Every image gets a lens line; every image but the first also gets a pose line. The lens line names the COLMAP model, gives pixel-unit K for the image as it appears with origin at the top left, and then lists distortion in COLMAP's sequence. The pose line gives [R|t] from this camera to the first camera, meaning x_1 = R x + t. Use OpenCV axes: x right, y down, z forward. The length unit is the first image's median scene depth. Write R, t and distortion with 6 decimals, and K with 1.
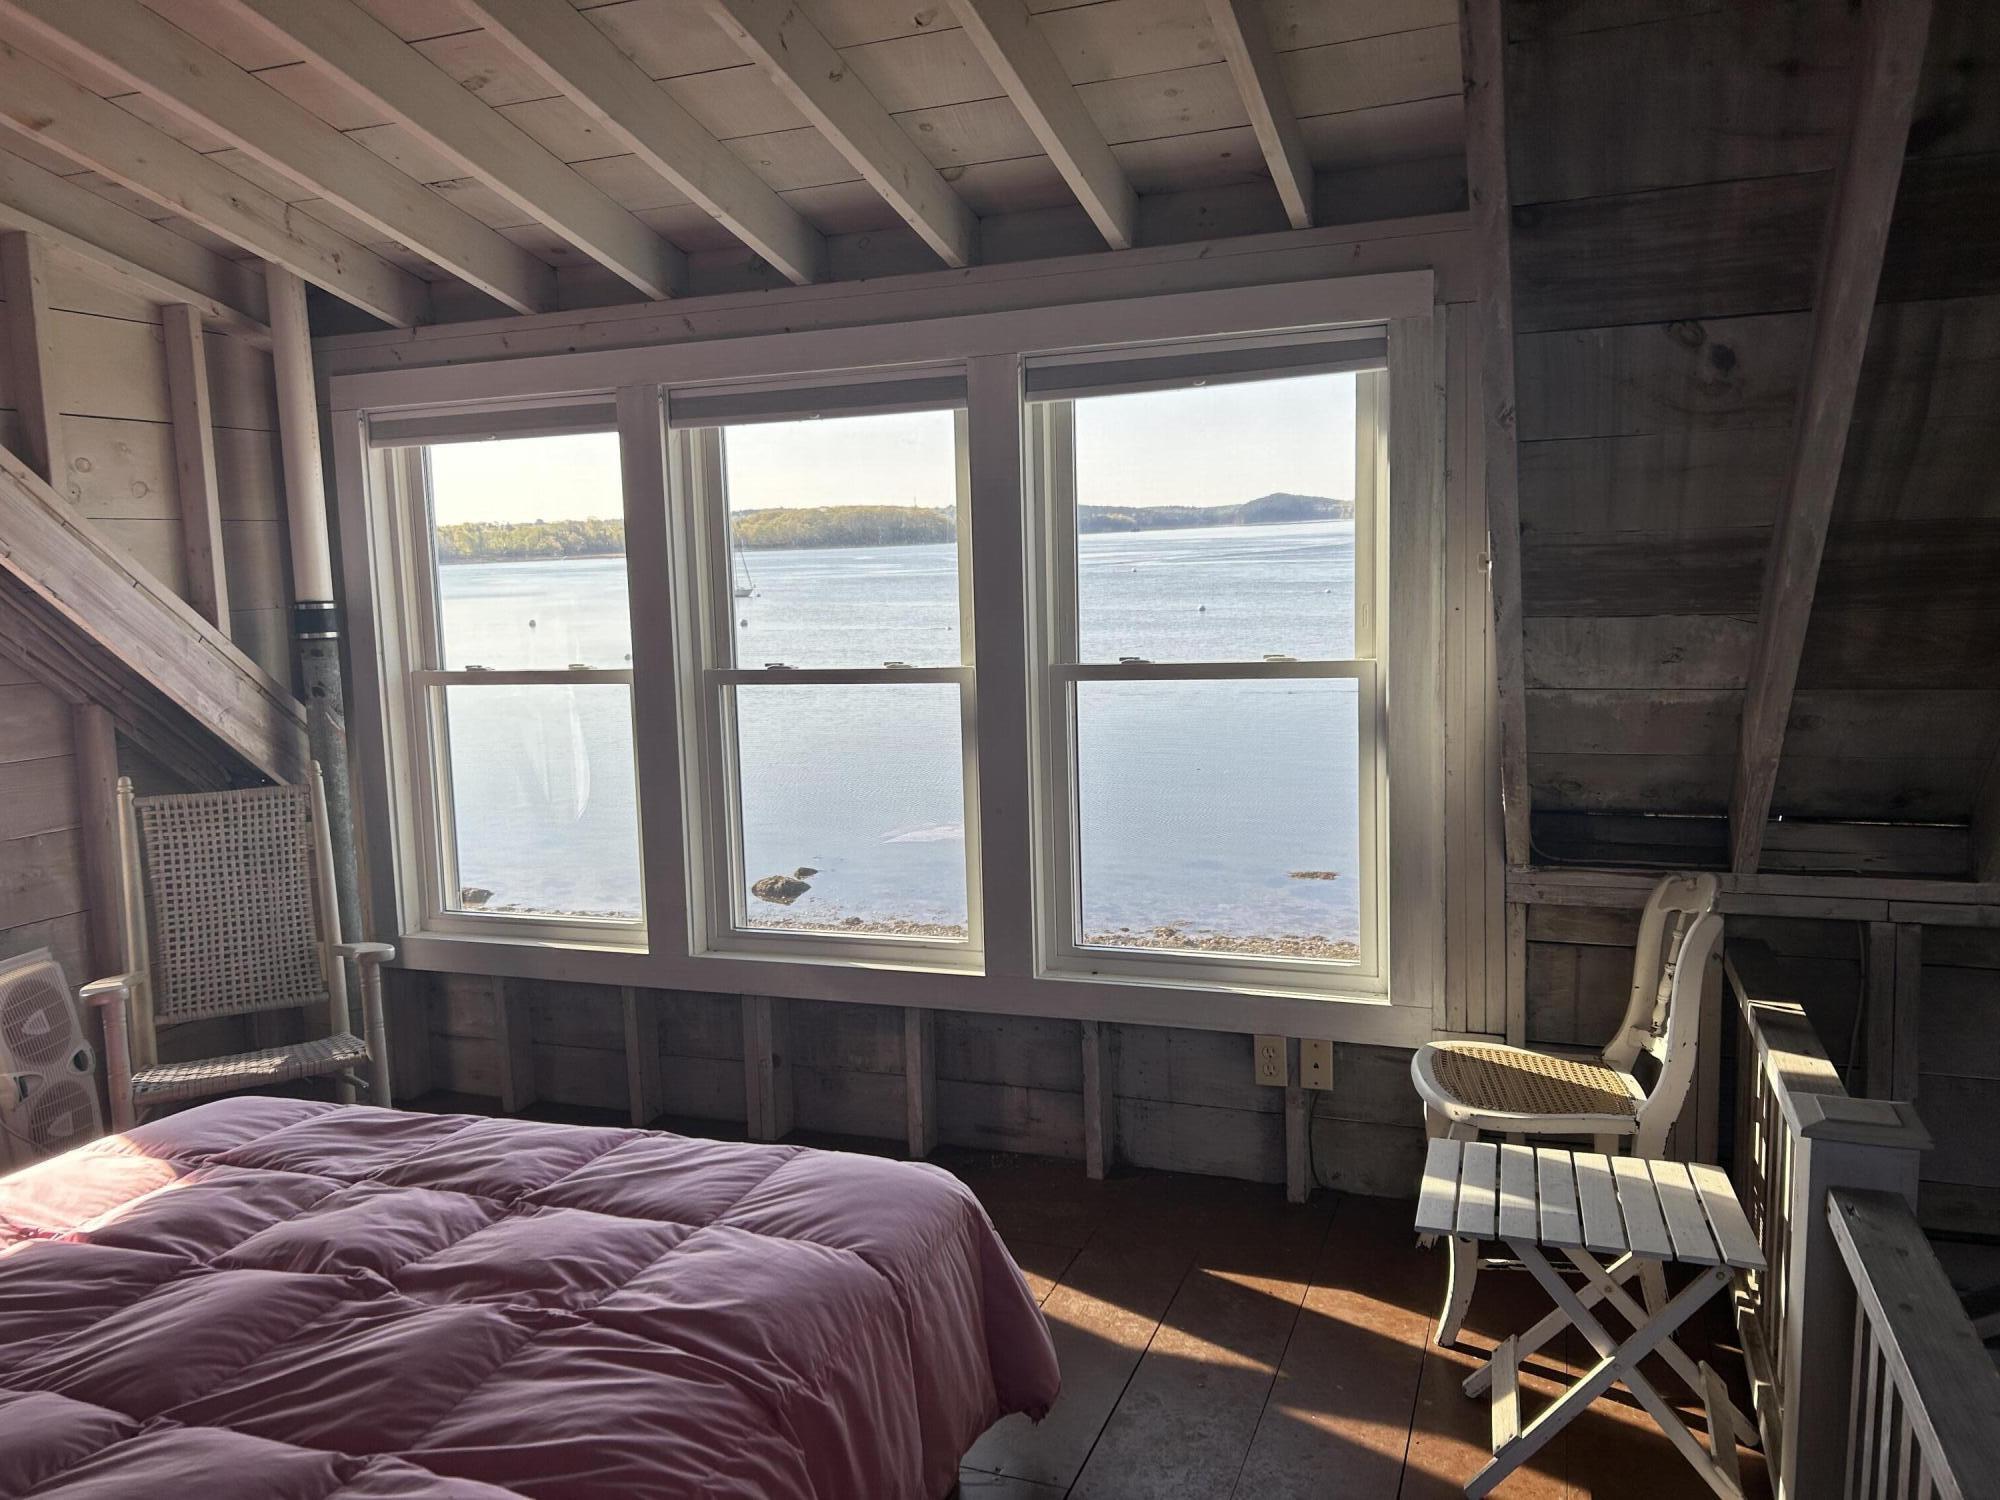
lens RADIAL K [[1497.9, 0, 1005.0], [0, 1497.9, 761.9], [0, 0, 1]] dist [0.049456, -0.053290]
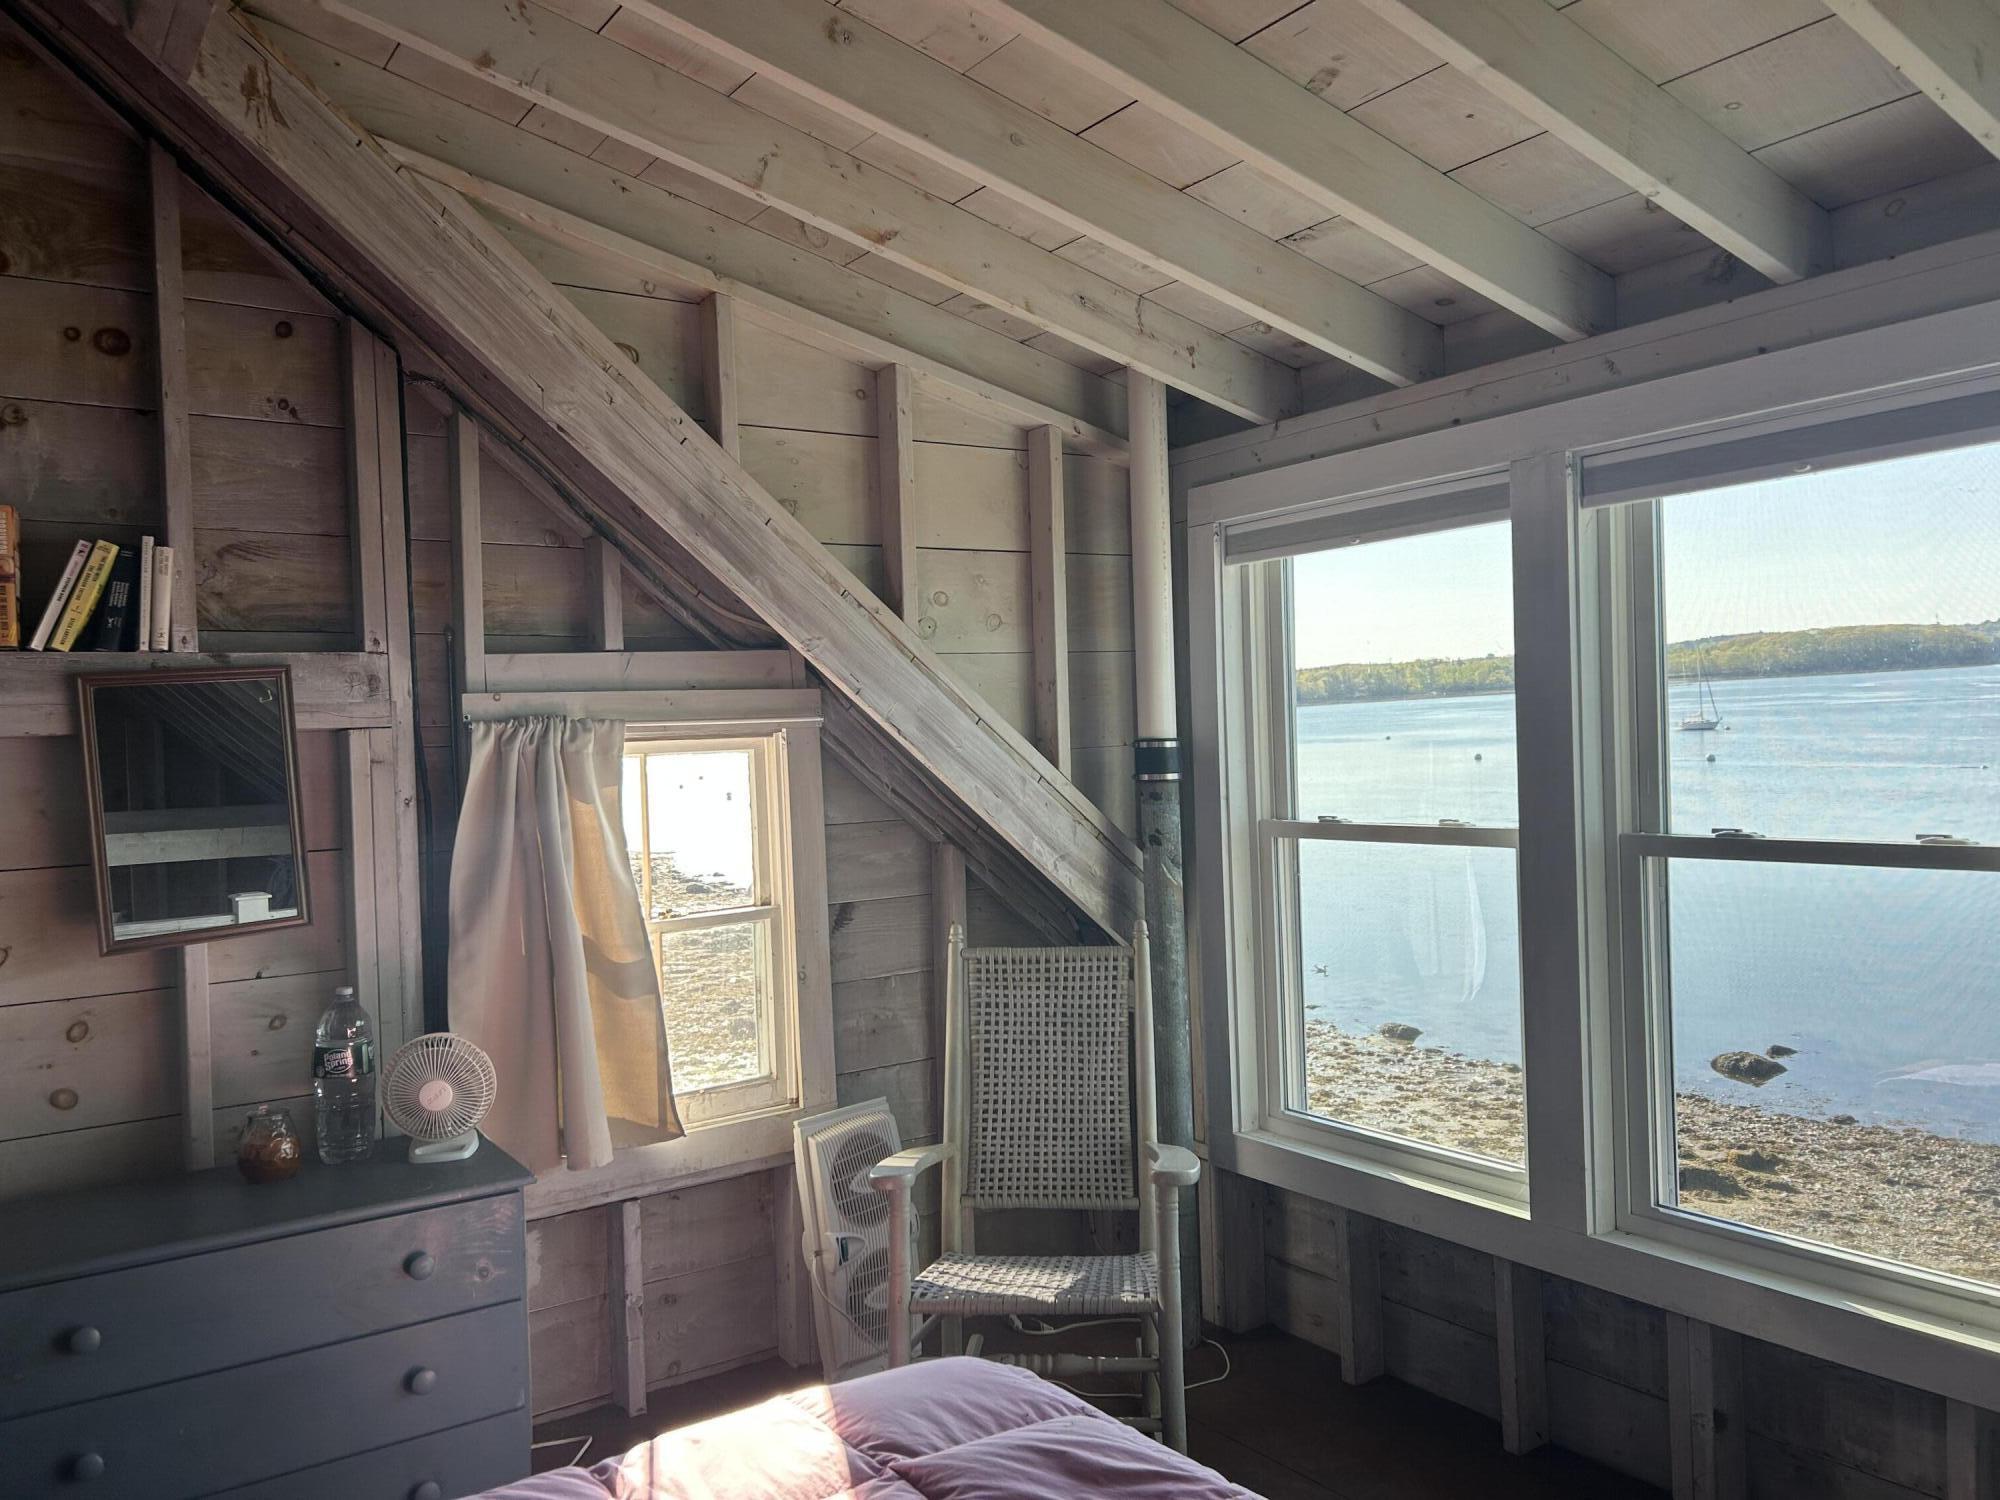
lens RADIAL K [[1497.9, 0, 990.4], [0, 1497.9, 746.9], [0, 0, 1]] dist [0.049456, -0.053290]
pose [[0.815779, 0.006023, -0.578332, -0.029229], [-0.062763, 0.994963, -0.078169, -0.027630], [0.574948, 0.100067, 0.812048, 0.239539]]
